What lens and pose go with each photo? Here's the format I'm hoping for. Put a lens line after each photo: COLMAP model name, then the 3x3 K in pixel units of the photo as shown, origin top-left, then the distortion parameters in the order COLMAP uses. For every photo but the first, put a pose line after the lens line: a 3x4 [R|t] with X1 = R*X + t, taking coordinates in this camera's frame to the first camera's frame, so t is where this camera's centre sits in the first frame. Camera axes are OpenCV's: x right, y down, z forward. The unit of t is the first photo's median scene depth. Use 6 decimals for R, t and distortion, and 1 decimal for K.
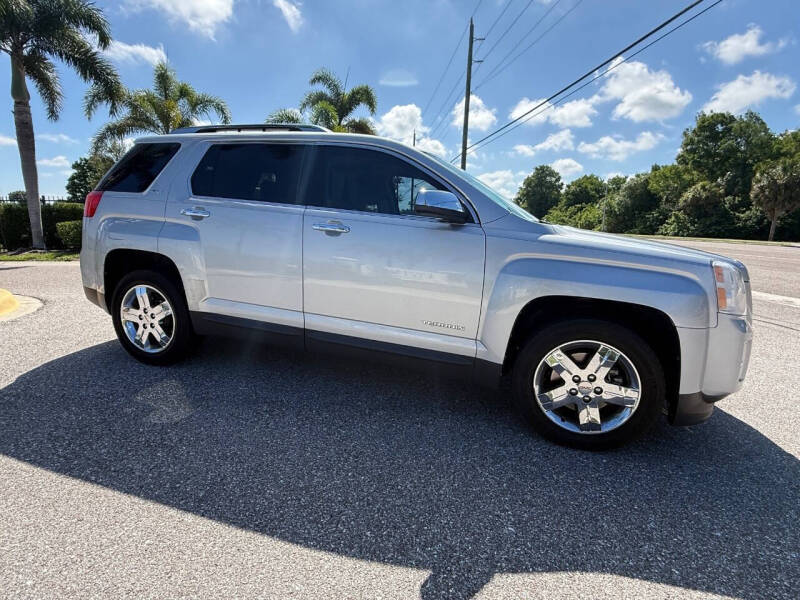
lens RADIAL K [[413.8, 0, 394.5], [0, 413.8, 304.0], [0, 0, 1]] dist [0.001279, -0.001322]
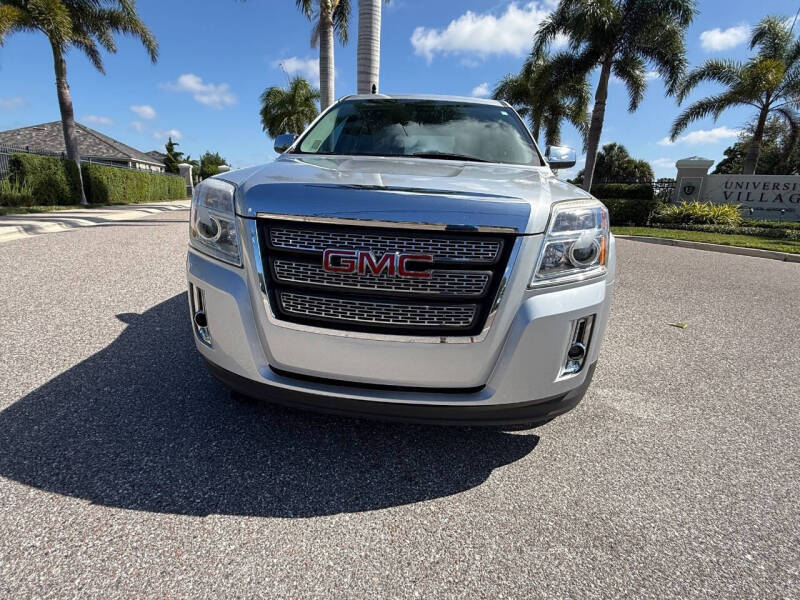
lens RADIAL K [[413.8, 0, 397.5], [0, 413.8, 299.8], [0, 0, 1]] dist [0.001279, -0.001322]
pose [[0.209783, 0.245569, -0.946407, 1.223924], [-0.233560, 0.952510, 0.195381, -0.089431], [0.949442, 0.180055, 0.257176, 0.860938]]
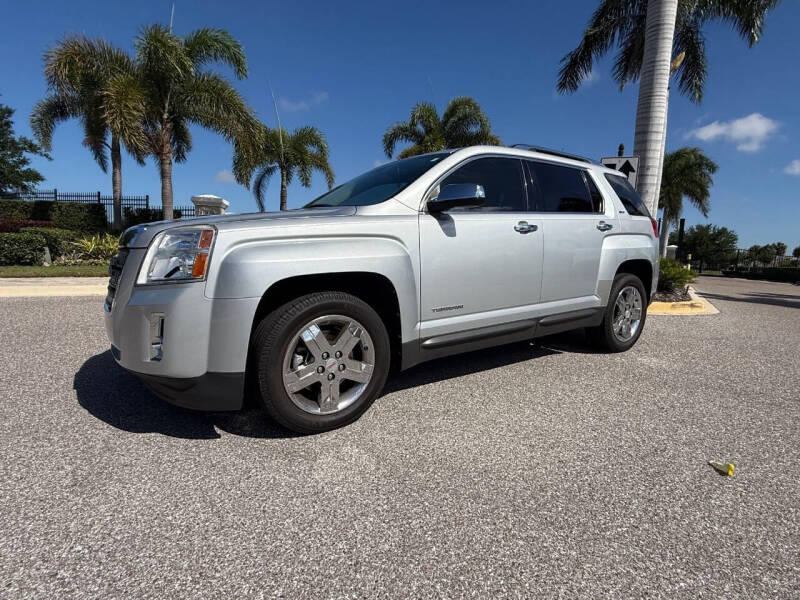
lens RADIAL K [[413.8, 0, 398.6], [0, 413.8, 299.0], [0, 0, 1]] dist [0.001279, -0.001322]
pose [[-0.610669, 0.052089, -0.790171, 1.073433], [-0.200658, 0.955090, 0.218036, -0.270132], [0.766041, 0.291702, -0.572792, 1.896418]]
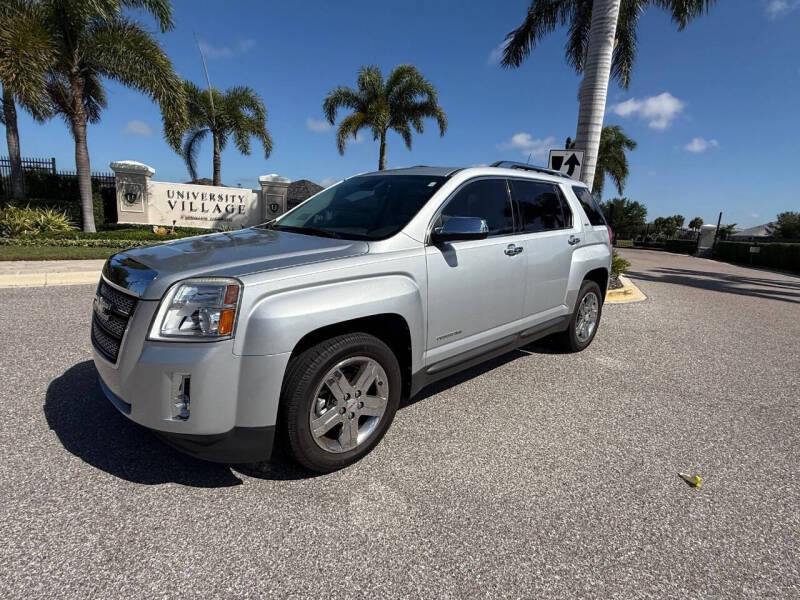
lens RADIAL K [[413.8, 0, 398.7], [0, 413.8, 300.5], [0, 0, 1]] dist [0.001279, -0.001322]
pose [[-0.478666, 0.128944, -0.868477, 1.163957], [-0.231507, 0.935616, 0.266508, -0.376362], [0.846926, 0.328627, -0.417997, 1.735693]]
